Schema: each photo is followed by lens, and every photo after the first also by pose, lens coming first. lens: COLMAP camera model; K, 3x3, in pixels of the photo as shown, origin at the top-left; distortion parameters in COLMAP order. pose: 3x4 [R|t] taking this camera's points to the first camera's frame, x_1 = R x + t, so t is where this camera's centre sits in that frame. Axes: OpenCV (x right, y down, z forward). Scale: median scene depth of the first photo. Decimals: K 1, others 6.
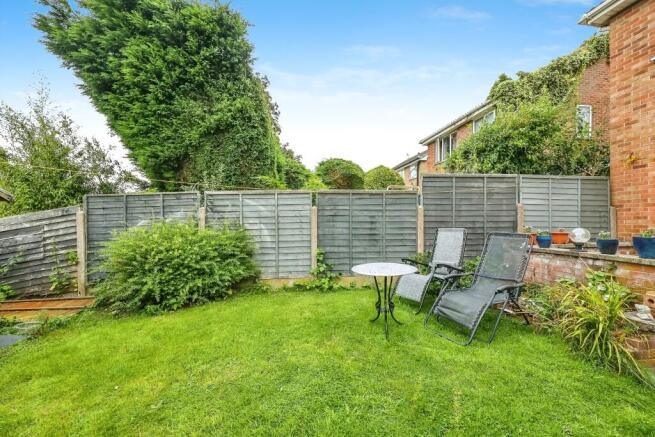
lens RADIAL K [[265.0, 0, 328.4], [0, 265.0, 221.7], [0, 0, 1]] dist [0.000135, 0.000204]
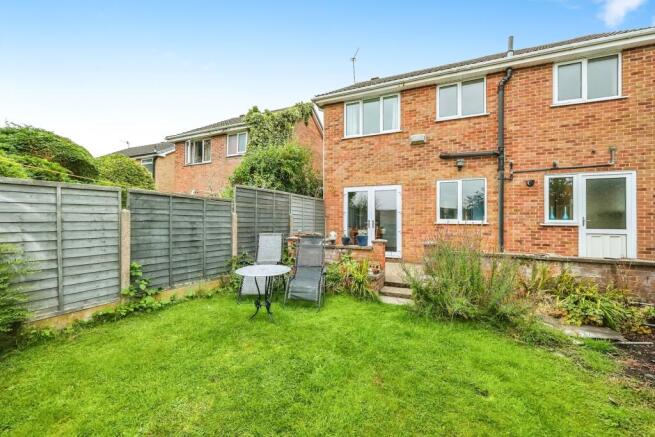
lens RADIAL K [[265.0, 0, 330.5], [0, 265.0, 219.9], [0, 0, 1]] dist [0.000135, 0.000204]
pose [[0.542031, 0.015265, 0.840220, -0.373332], [-0.007540, 0.999883, -0.013302, -0.019674], [-0.840325, 0.000876, 0.542083, 0.062534]]
